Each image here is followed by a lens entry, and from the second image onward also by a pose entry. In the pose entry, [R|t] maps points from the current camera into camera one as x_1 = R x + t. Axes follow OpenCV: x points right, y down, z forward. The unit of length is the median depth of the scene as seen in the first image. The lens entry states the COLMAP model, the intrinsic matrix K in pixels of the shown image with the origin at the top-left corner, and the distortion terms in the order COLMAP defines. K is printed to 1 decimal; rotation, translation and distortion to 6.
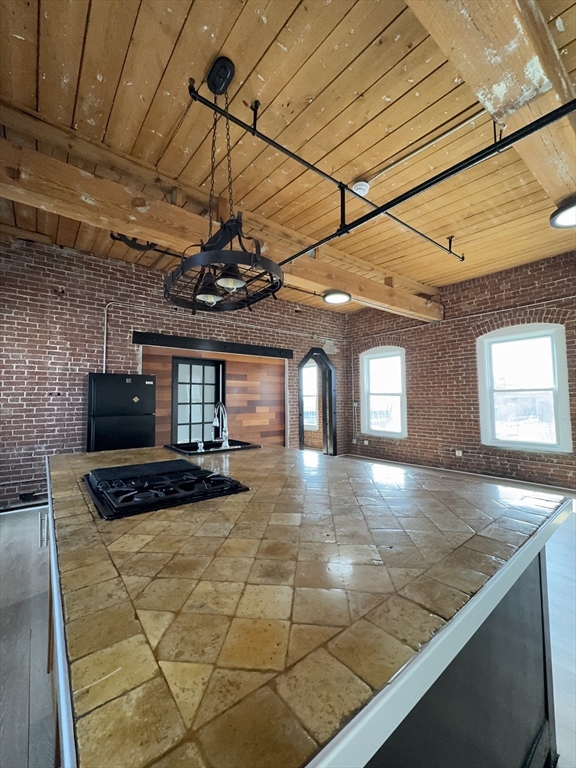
lens RADIAL K [[321.7, 0, 285.0], [0, 321.7, 382.7], [0, 0, 1]] dist [0.000056, 0.000226]
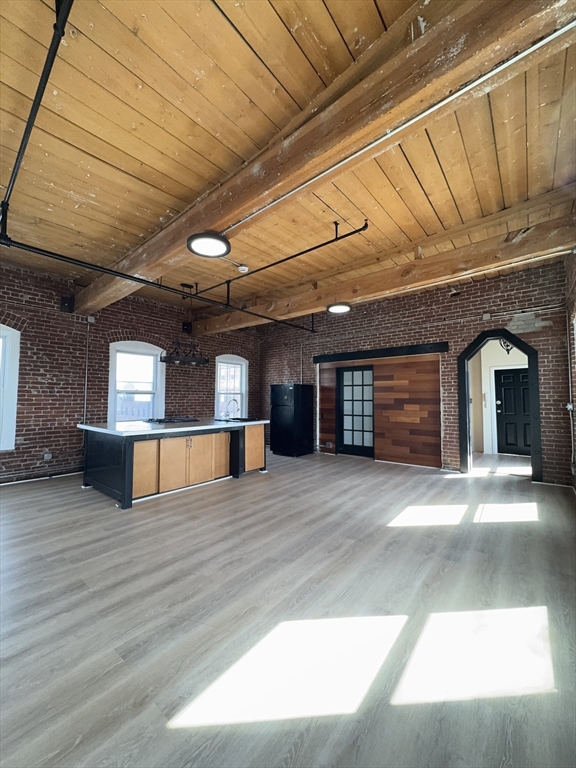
lens RADIAL K [[321.7, 0, 285.0], [0, 321.7, 382.7], [0, 0, 1]] dist [0.000056, 0.000226]
pose [[0.156061, -0.036664, -0.987067, 0.955921], [0.053625, 0.998152, -0.028597, 0.013818], [0.986291, -0.048468, 0.157738, 0.488029]]
